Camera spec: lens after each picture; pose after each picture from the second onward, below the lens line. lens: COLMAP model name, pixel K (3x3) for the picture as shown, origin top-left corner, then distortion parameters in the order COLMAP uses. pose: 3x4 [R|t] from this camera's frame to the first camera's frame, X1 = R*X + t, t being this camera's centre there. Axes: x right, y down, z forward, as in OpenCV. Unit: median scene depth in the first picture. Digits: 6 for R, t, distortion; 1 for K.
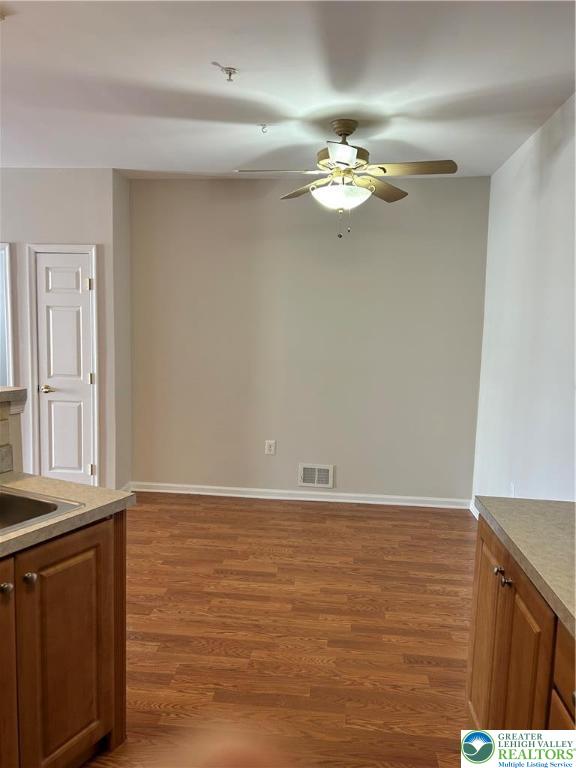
lens RADIAL K [[590.9, 0, 285.7], [0, 590.9, 383.2], [0, 0, 1]] dist [0.046830, -0.043096]
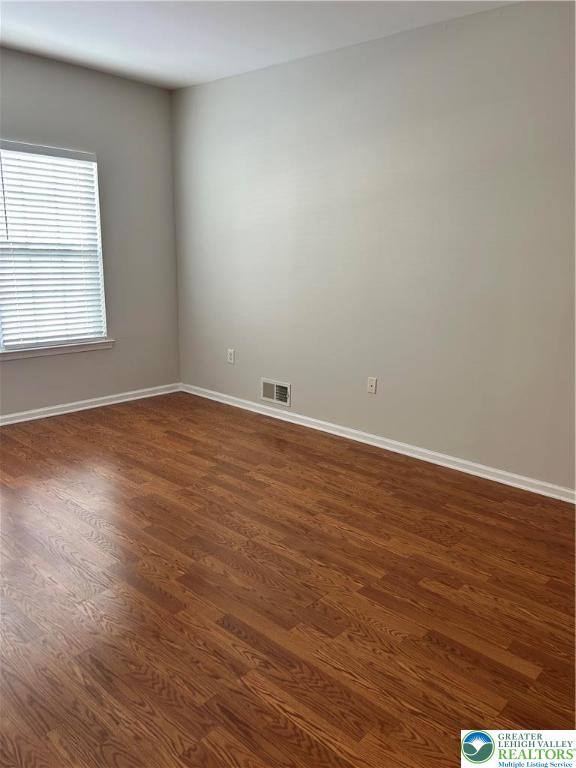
lens RADIAL K [[590.9, 0, 285.7], [0, 590.9, 383.2], [0, 0, 1]] dist [0.046830, -0.043096]
pose [[0.817708, 0.137240, -0.559034, 0.620003], [-0.117689, 0.990508, 0.071020, 0.068950], [0.563474, 0.007719, 0.826098, 0.189025]]
